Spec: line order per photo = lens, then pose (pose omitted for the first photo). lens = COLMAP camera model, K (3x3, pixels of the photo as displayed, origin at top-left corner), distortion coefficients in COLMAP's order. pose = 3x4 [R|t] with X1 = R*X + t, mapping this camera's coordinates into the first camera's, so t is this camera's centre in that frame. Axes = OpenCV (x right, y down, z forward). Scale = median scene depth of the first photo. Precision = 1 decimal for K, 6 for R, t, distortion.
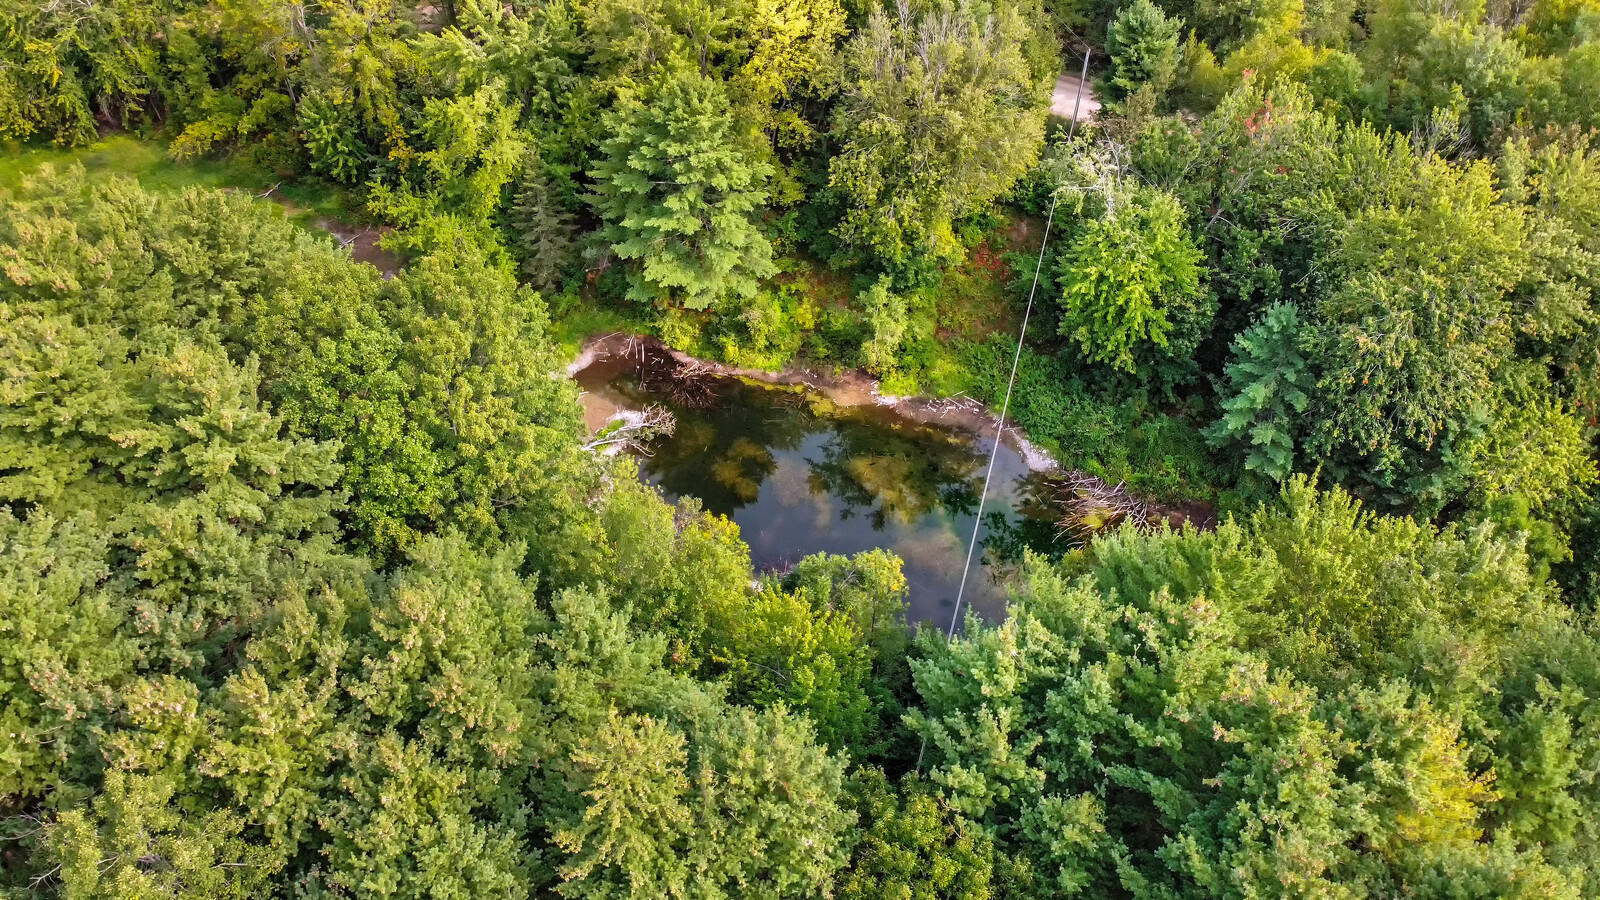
lens RADIAL K [[1146.0, 0, 803.1], [0, 1146.0, 451.2], [0, 0, 1]] dist [-0.004855, -0.001500]
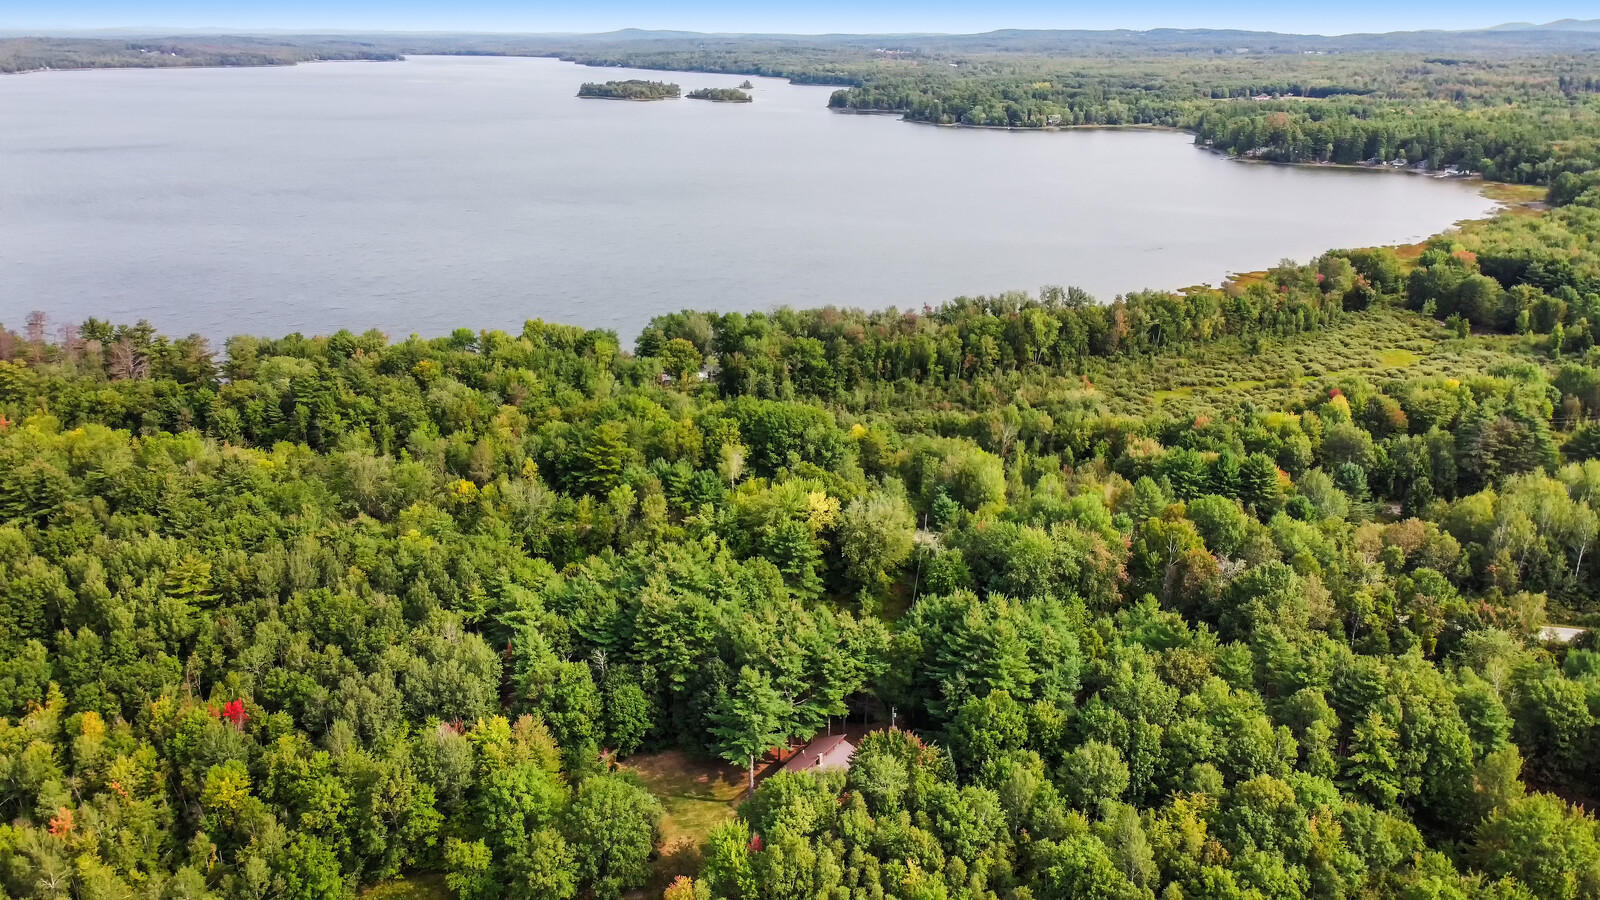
lens RADIAL K [[1146.0, 0, 799.7], [0, 1146.0, 451.3], [0, 0, 1]] dist [-0.004855, -0.001500]
pose [[0.992567, -0.038747, 0.115362, -0.405273], [0.086529, 0.891274, -0.445132, 0.803835], [-0.085572, 0.451806, 0.888003, -1.662381]]
